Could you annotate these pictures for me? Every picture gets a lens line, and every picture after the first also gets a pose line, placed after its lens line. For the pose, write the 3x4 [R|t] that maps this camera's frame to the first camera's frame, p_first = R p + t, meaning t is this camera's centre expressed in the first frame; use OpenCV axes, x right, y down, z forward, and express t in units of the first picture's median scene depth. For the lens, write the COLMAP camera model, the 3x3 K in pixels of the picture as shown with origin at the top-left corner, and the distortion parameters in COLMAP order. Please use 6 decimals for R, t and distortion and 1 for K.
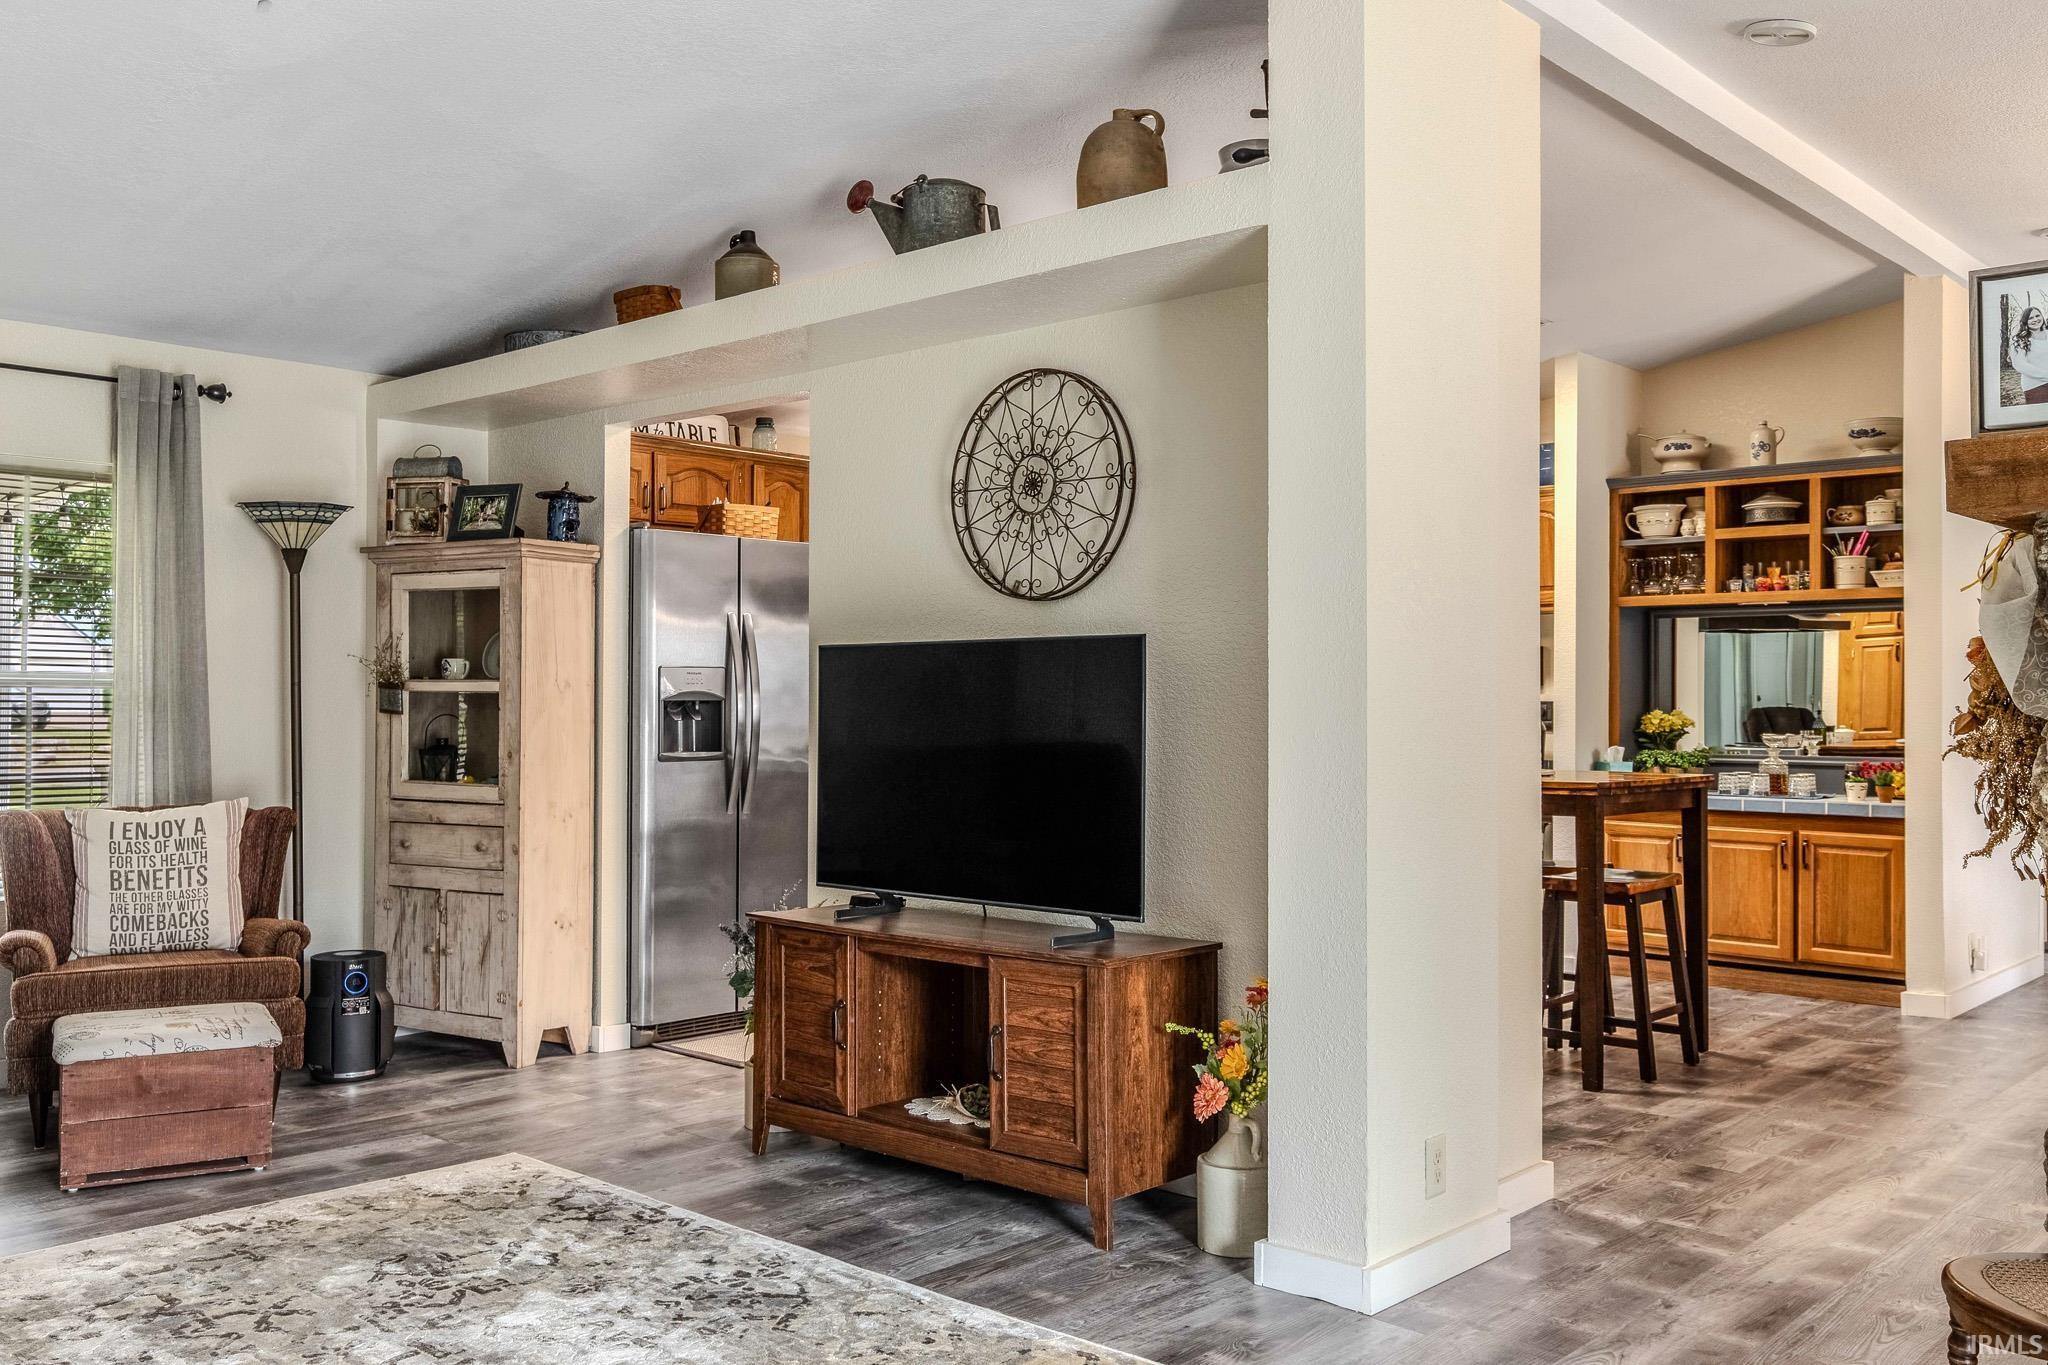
lens RADIAL K [[1751.4, 0, 1015.6], [0, 1751.4, 680.0], [0, 0, 1]] dist [0.006697, 0.009265]
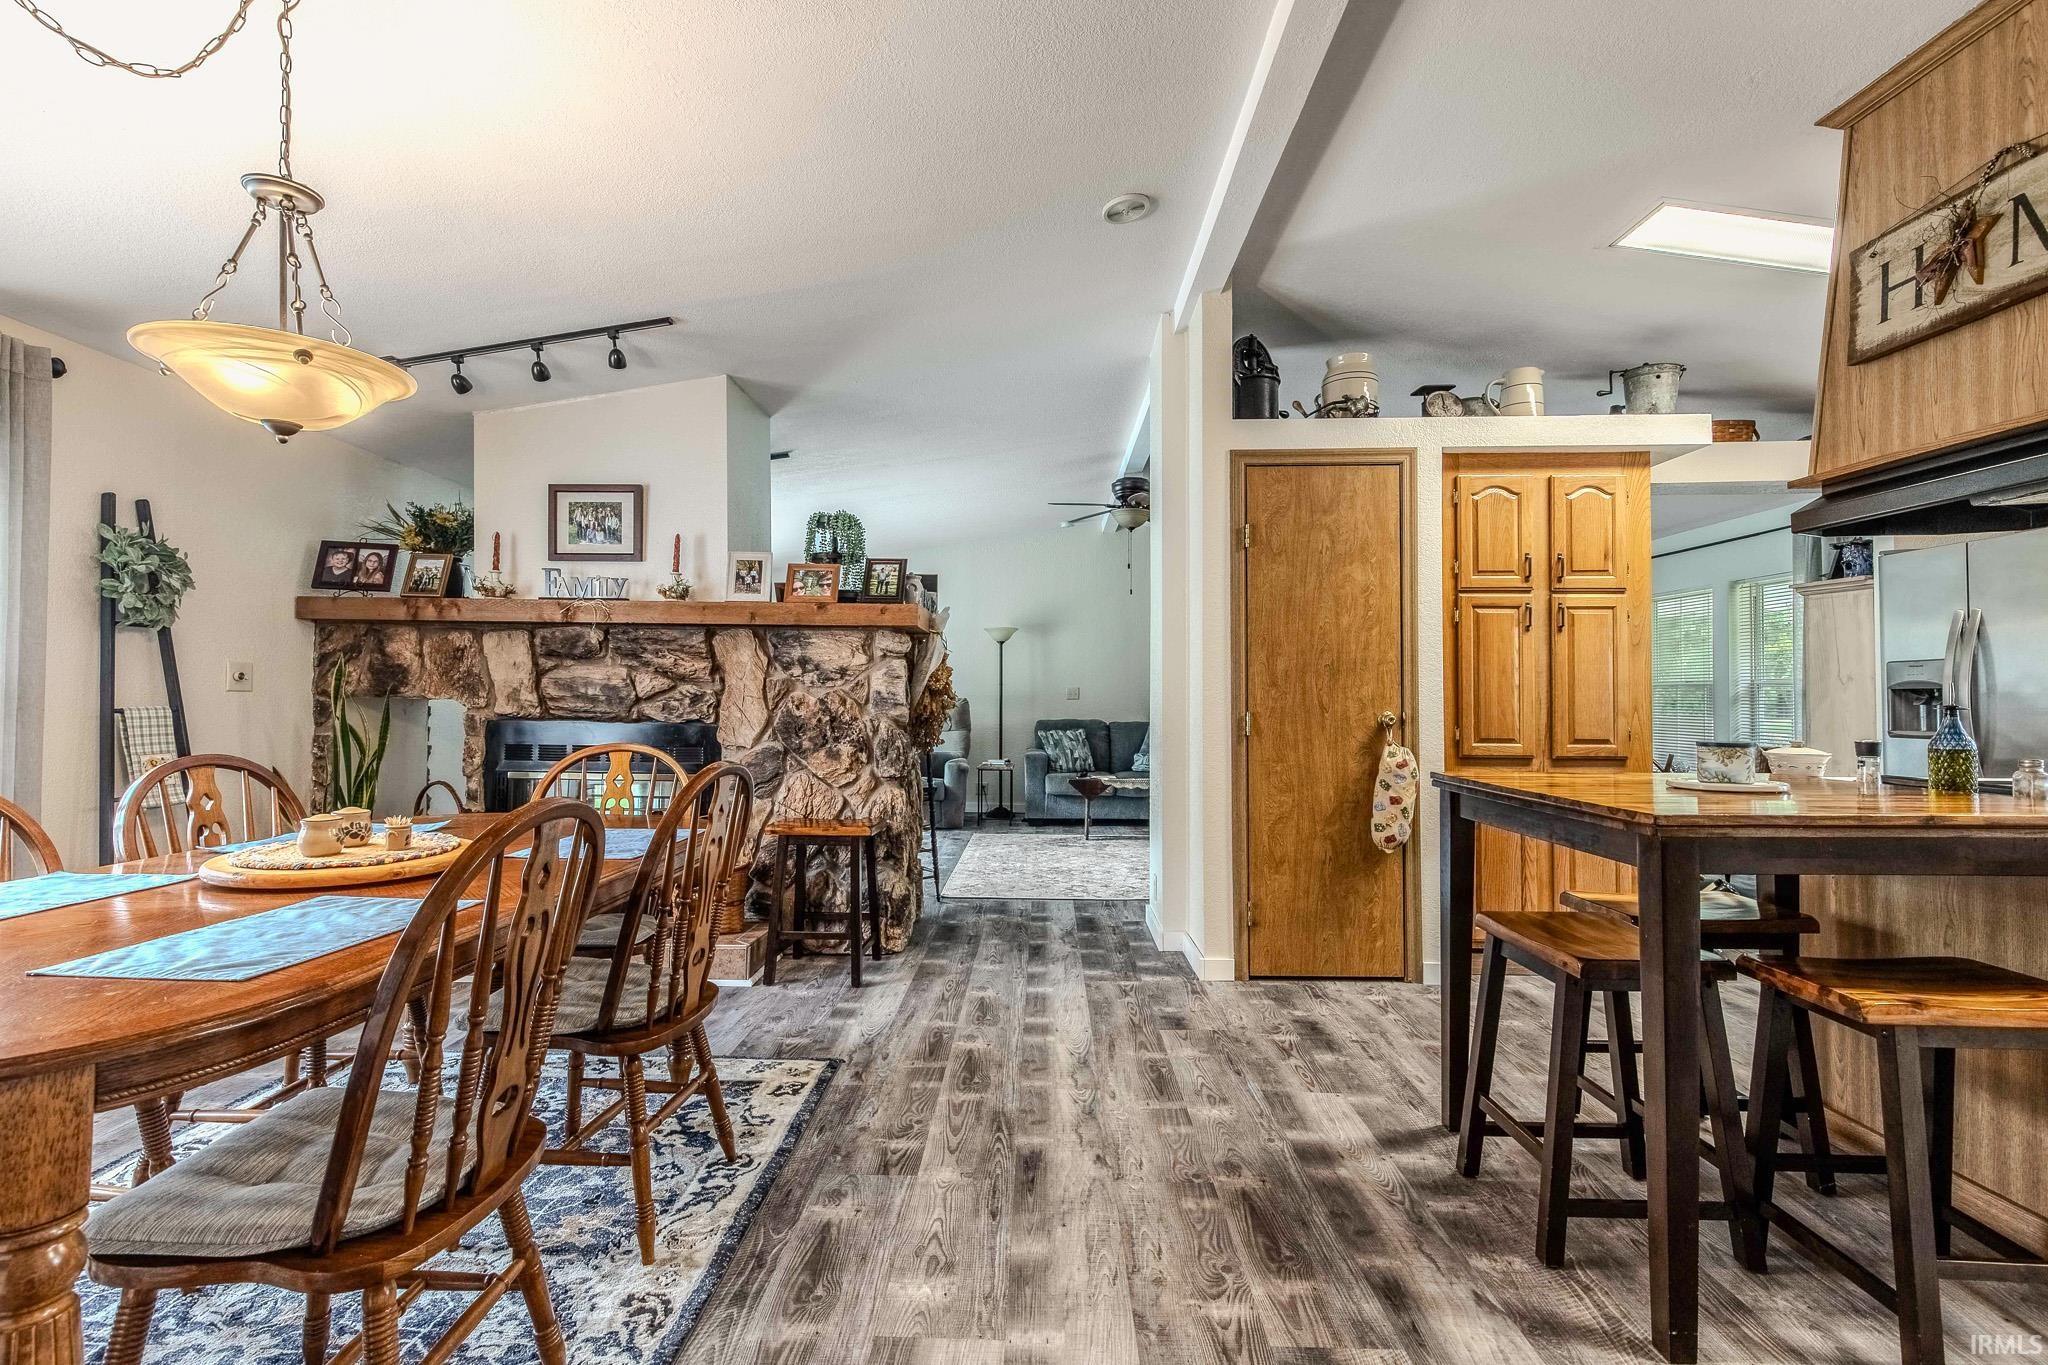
lens RADIAL K [[923.0, 0, 1018.8], [0, 923.0, 689.4], [0, 0, 1]] dist [0.002506, 0.000593]
pose [[-0.752851, -0.009476, -0.658122, 0.662131], [0.006935, 0.999727, -0.022328, 0.020944], [0.658154, -0.021374, -0.752580, 1.006607]]
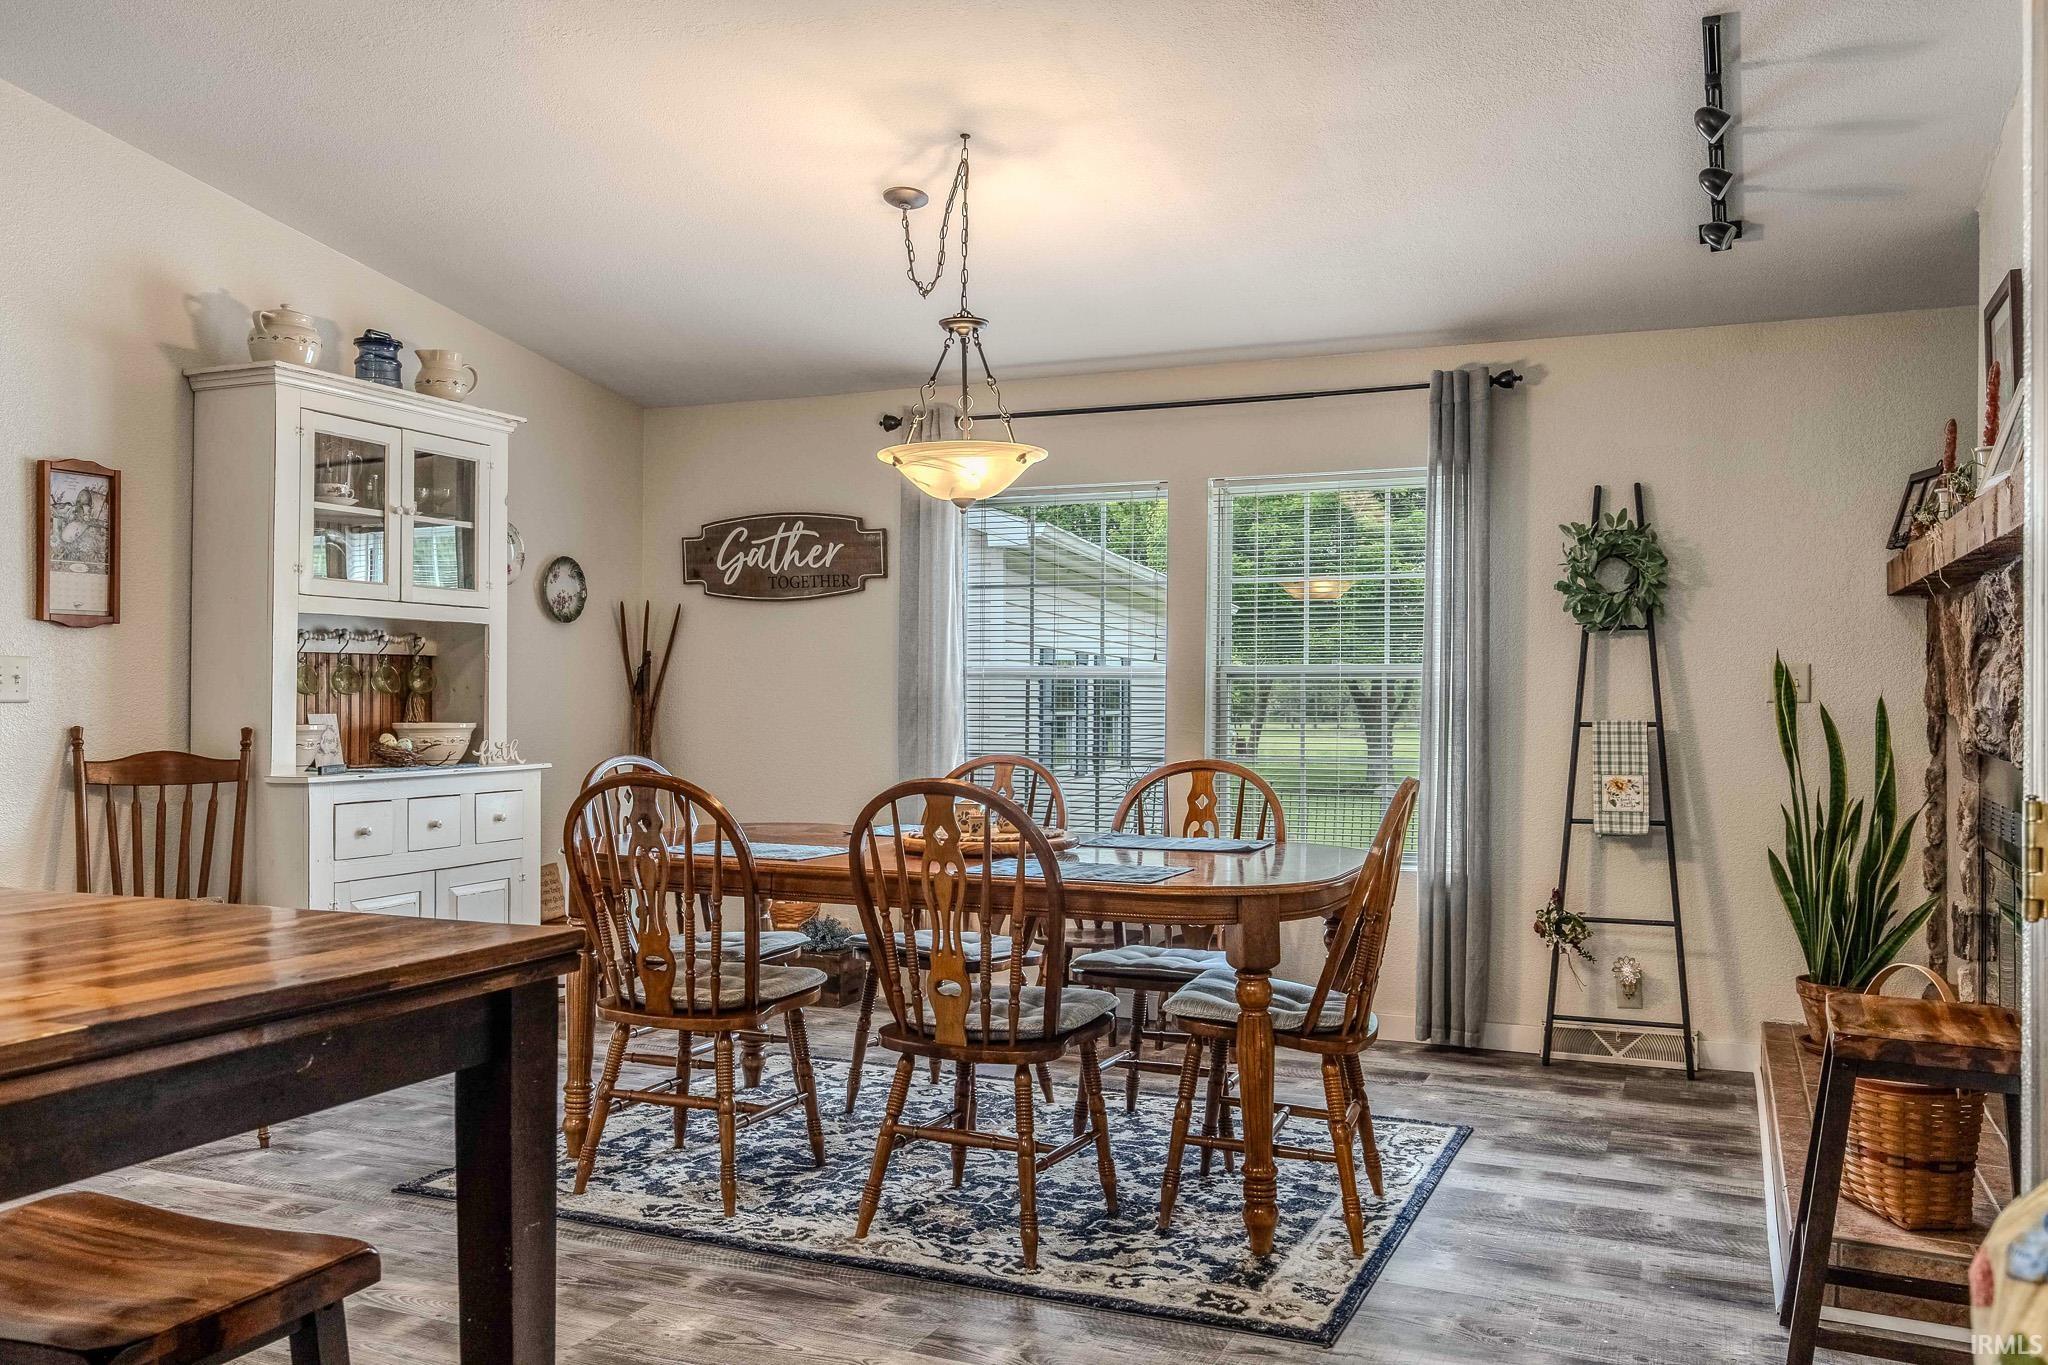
lens RADIAL K [[1643.4, 0, 1015.5], [0, 1643.4, 690.8], [0, 0, 1]] dist [0.006863, -0.005838]
pose [[-0.329908, 0.002705, 0.944009, 0.029887], [-0.020375, 0.999743, -0.009985, 0.015235], [-0.943793, -0.022528, -0.329768, 0.847171]]
